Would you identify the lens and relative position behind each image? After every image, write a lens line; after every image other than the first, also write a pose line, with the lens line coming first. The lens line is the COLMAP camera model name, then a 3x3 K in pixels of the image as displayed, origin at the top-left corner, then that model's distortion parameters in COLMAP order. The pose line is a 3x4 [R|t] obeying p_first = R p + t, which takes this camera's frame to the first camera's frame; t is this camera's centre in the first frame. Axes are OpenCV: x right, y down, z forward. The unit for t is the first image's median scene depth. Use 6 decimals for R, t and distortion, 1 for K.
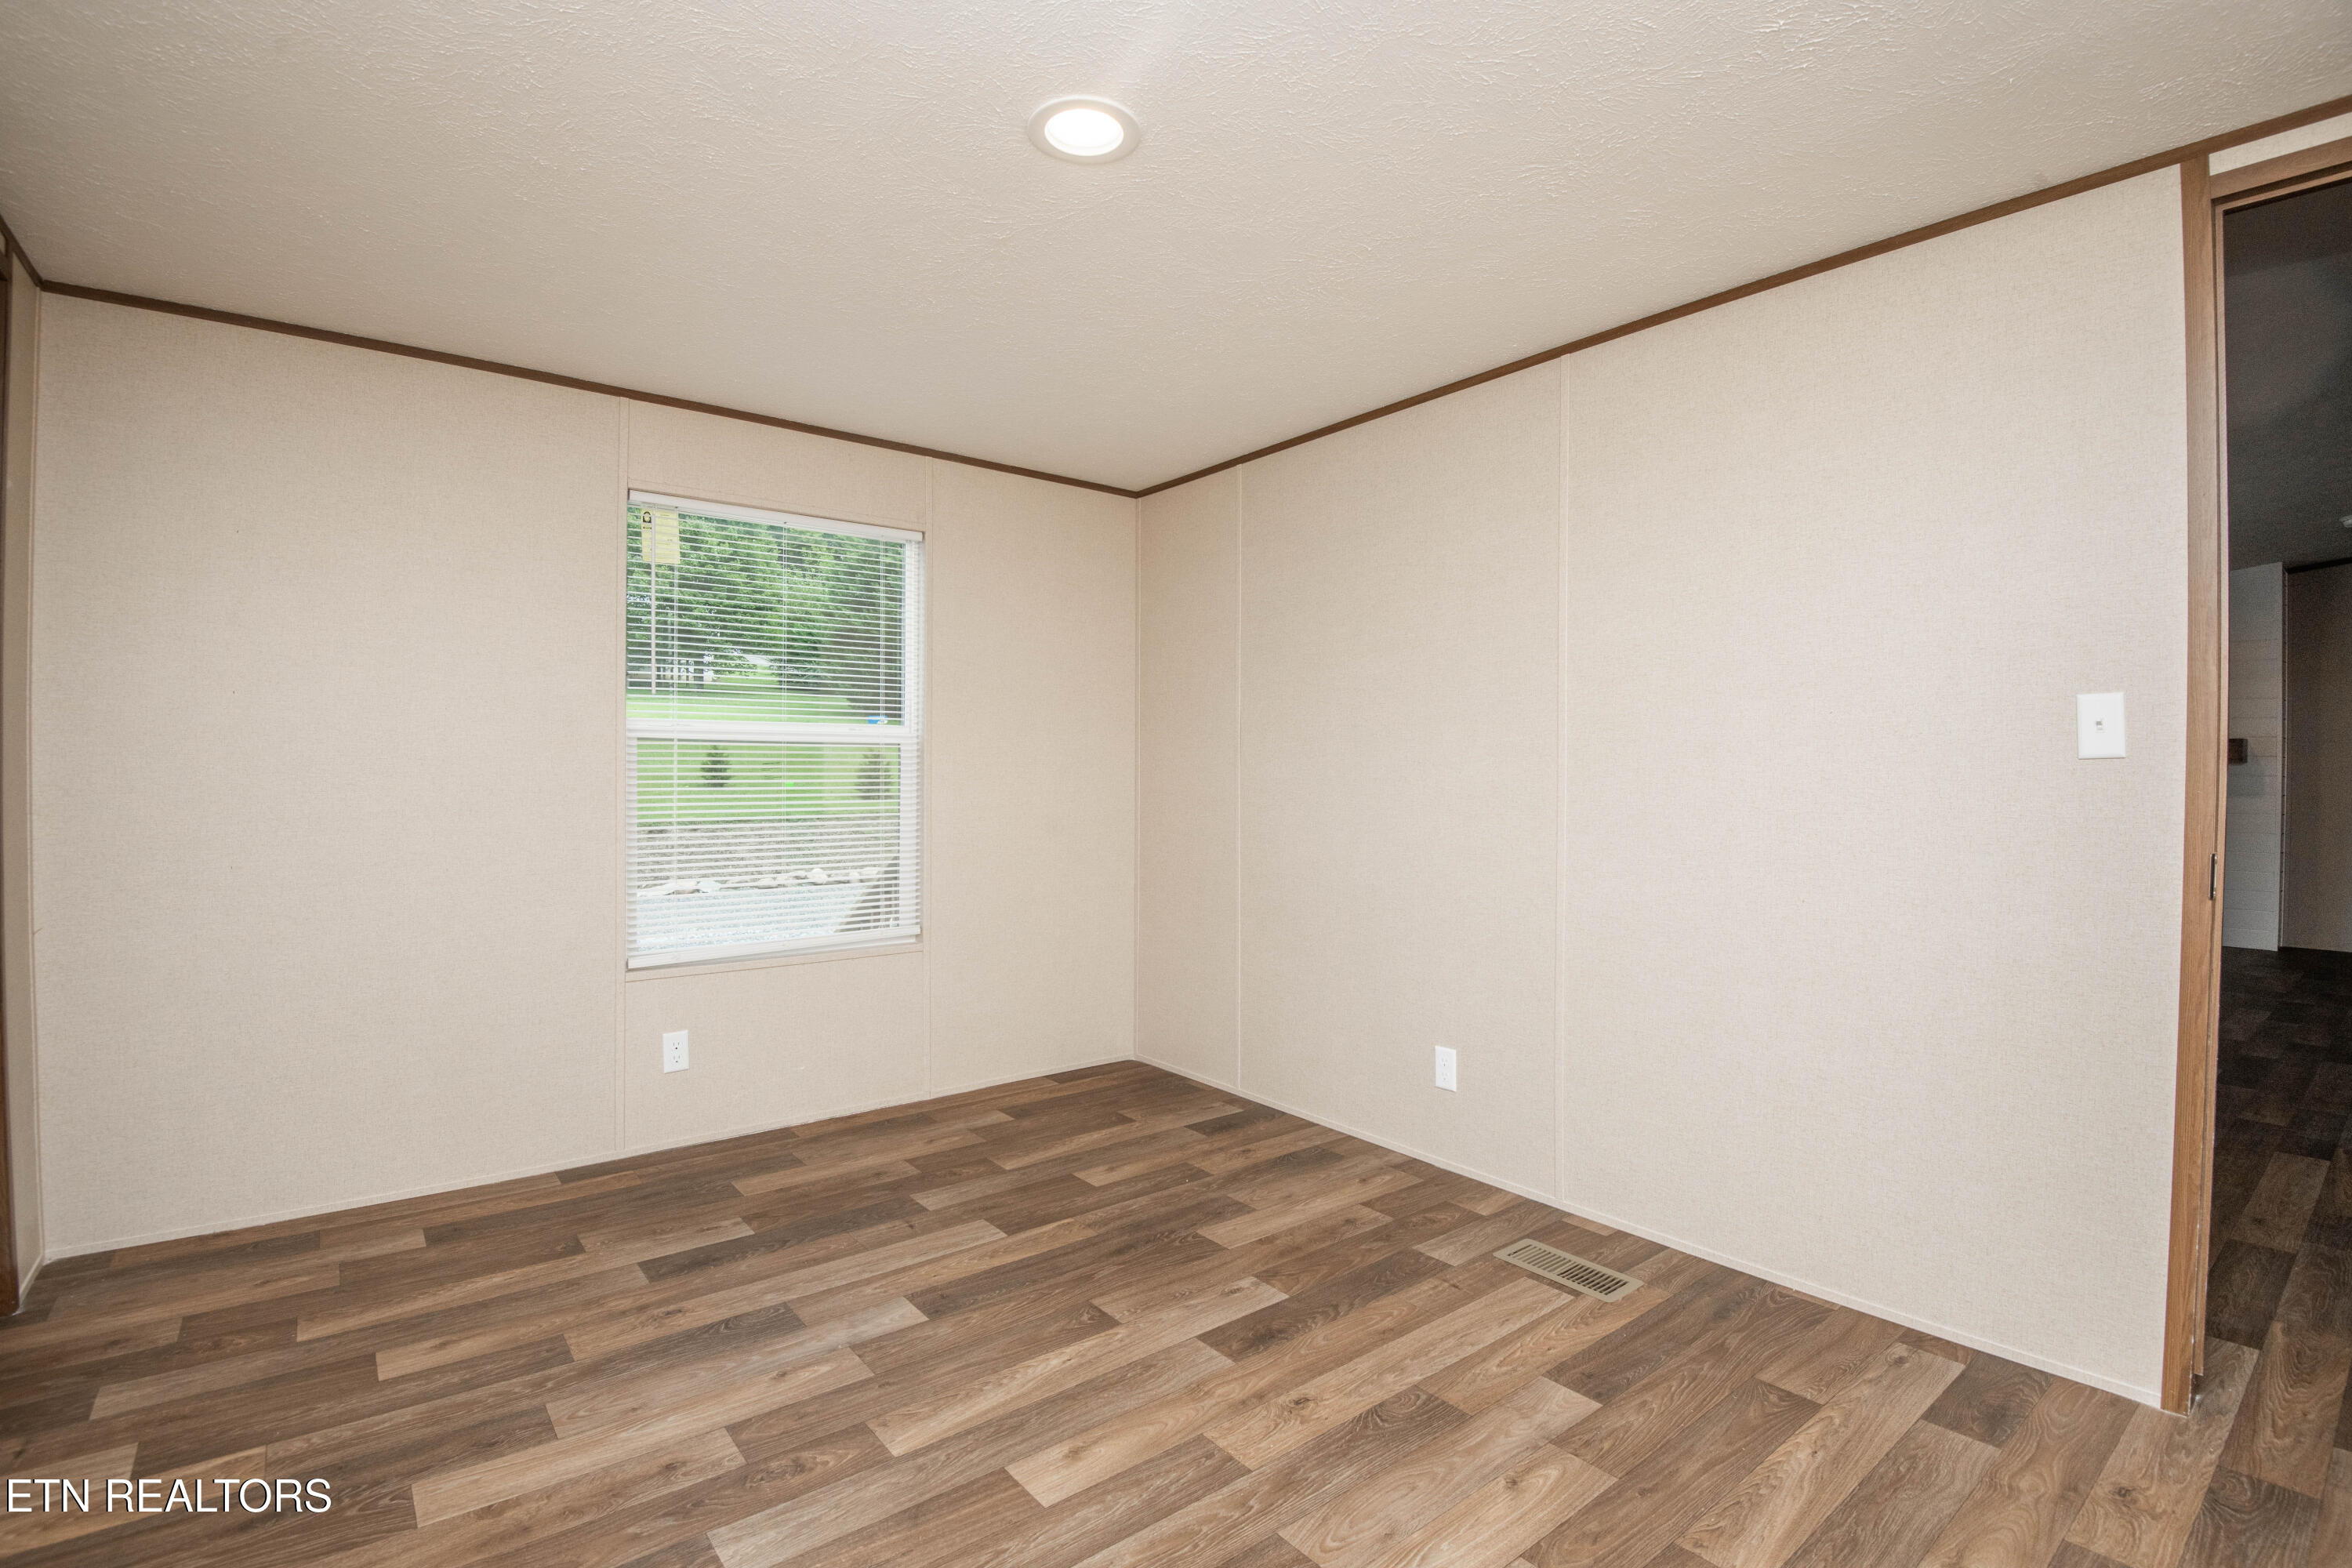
lens RADIAL K [[1085.3, 0, 1221.7], [0, 1085.3, 730.0], [0, 0, 1]] dist [-0.024553, -0.010822]
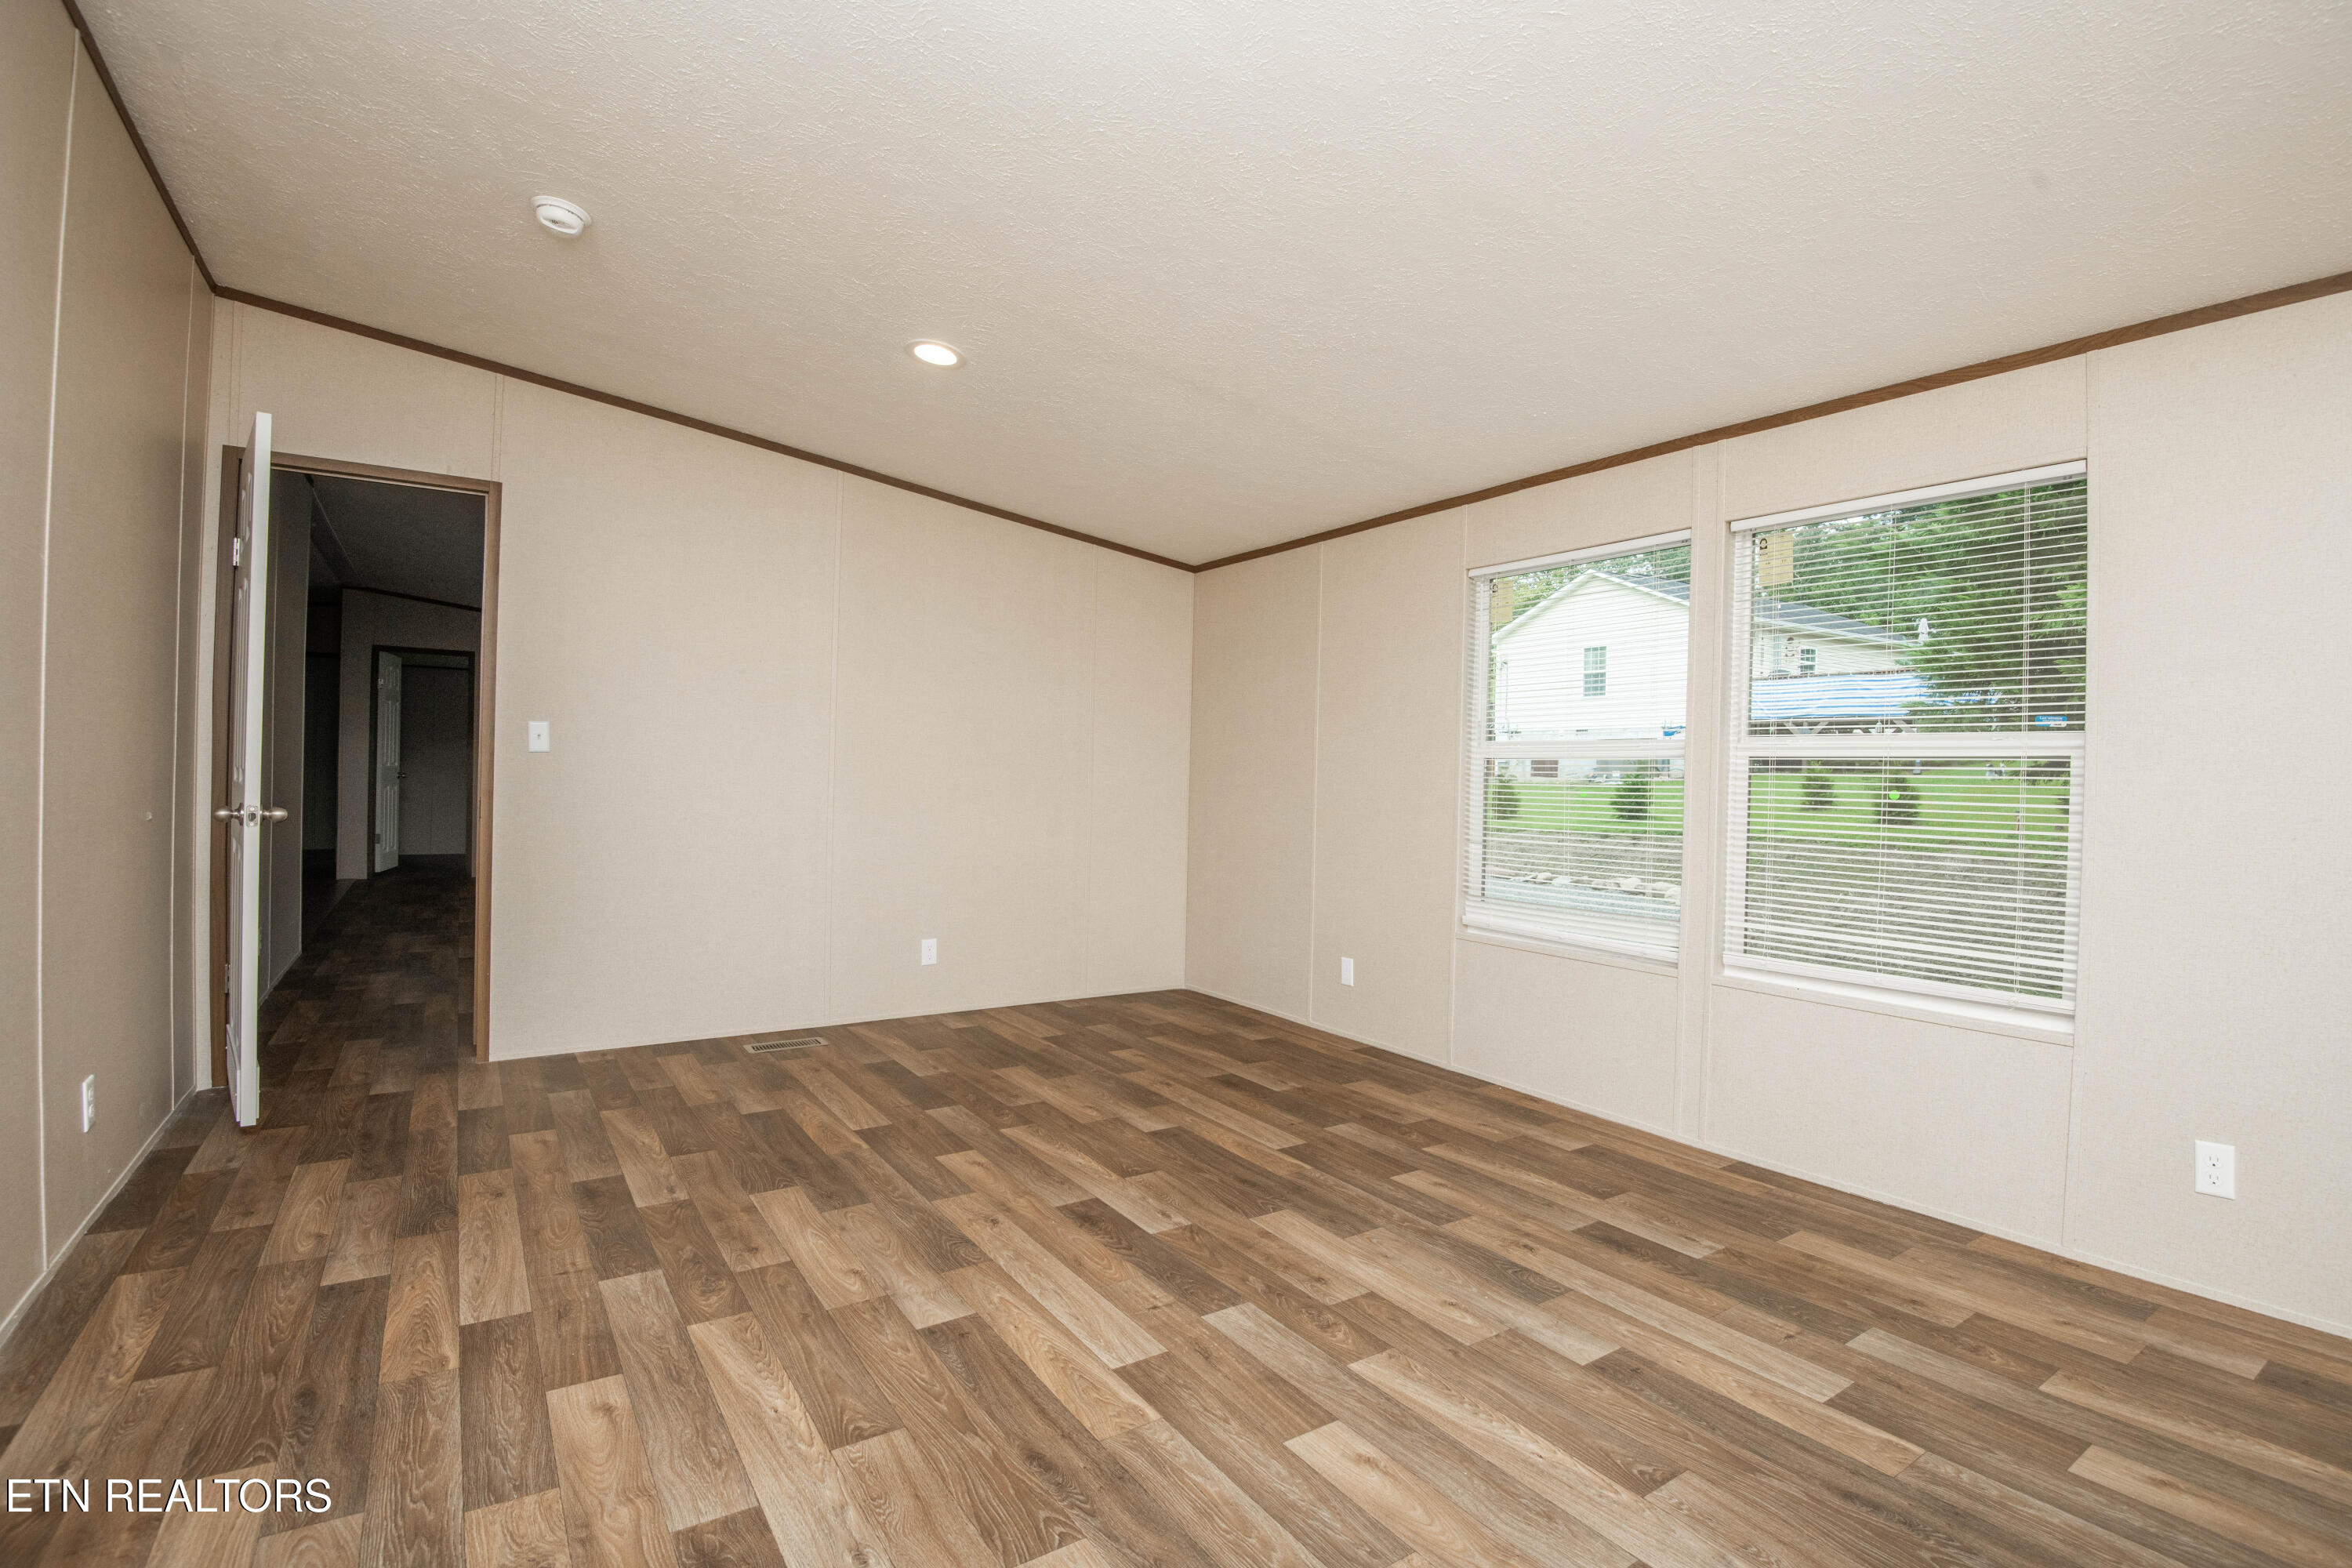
lens RADIAL K [[1085.3, 0, 1182.0], [0, 1085.3, 782.9], [0, 0, 1]] dist [-0.024553, -0.010822]
pose [[-0.097568, -0.003890, -0.995221, 0.749458], [0.021314, 0.999755, -0.005997, 0.036752], [0.995001, -0.021797, -0.097462, 0.720963]]
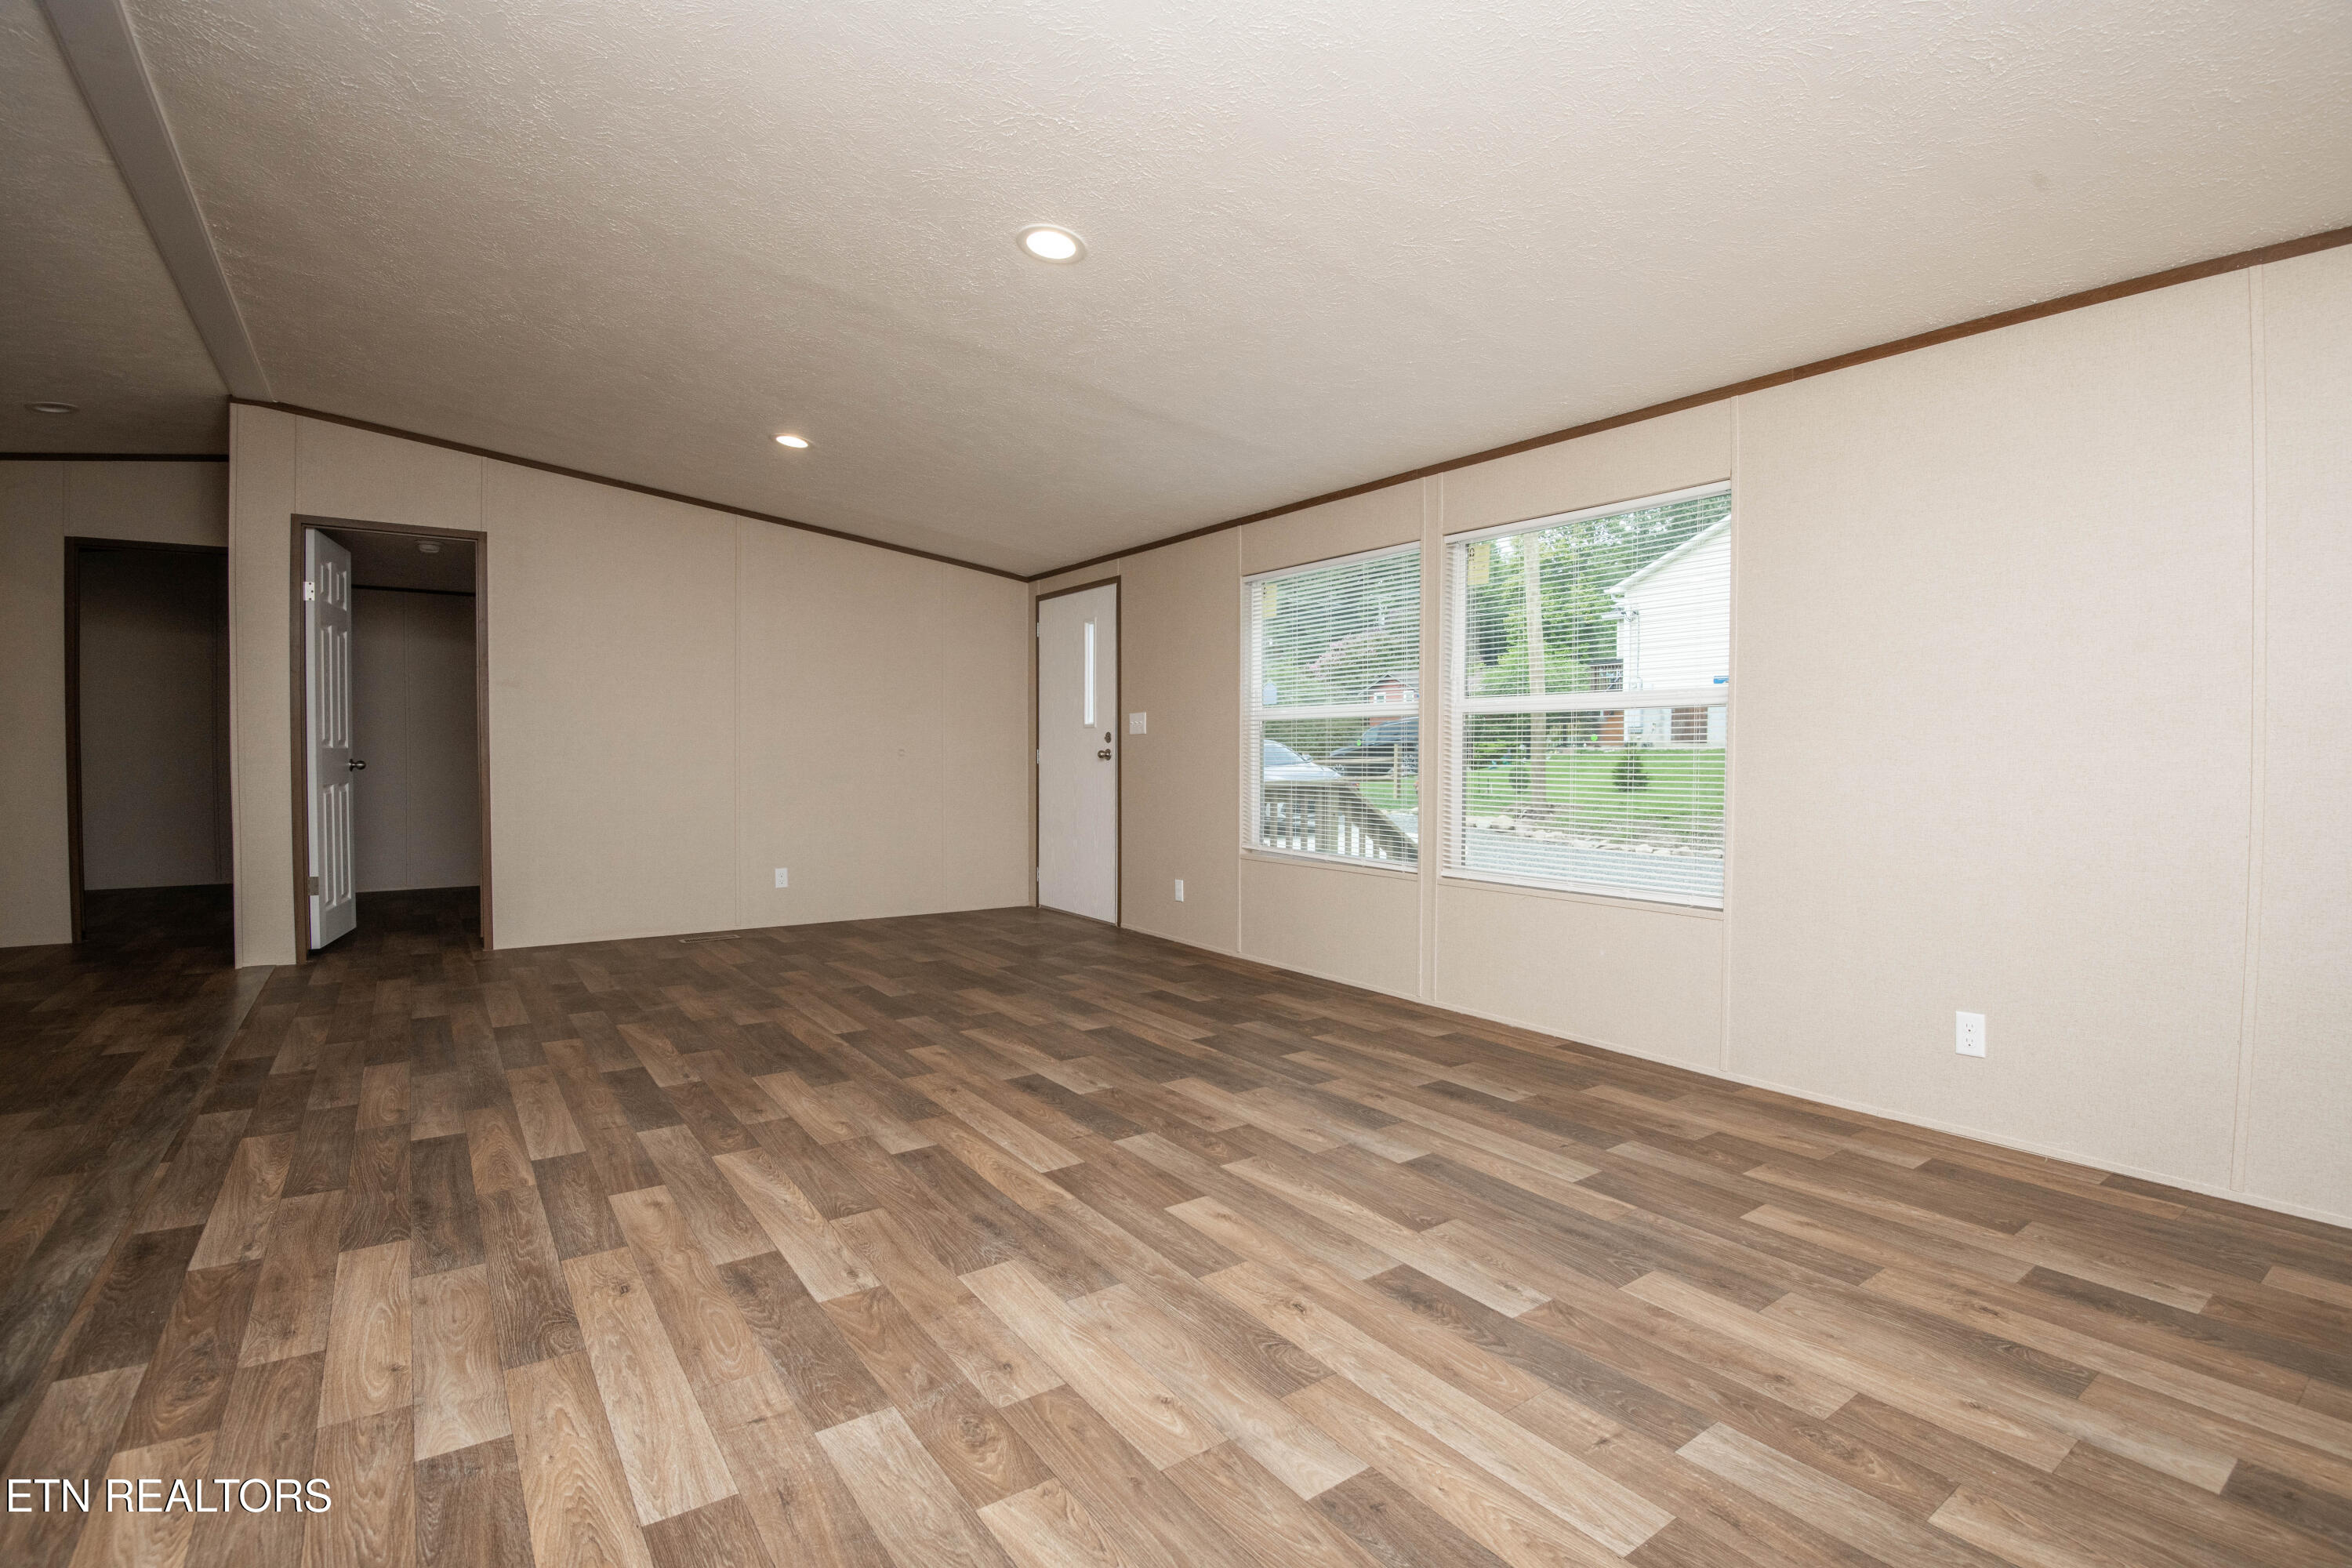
lens RADIAL K [[1085.3, 0, 1188.2], [0, 1085.3, 769.3], [0, 0, 1]] dist [-0.024553, -0.010822]
pose [[-0.063076, 0.009143, -0.997967, 0.920724], [0.037678, 0.999267, 0.006774, 0.059375], [0.997297, -0.037174, -0.063374, 0.779860]]
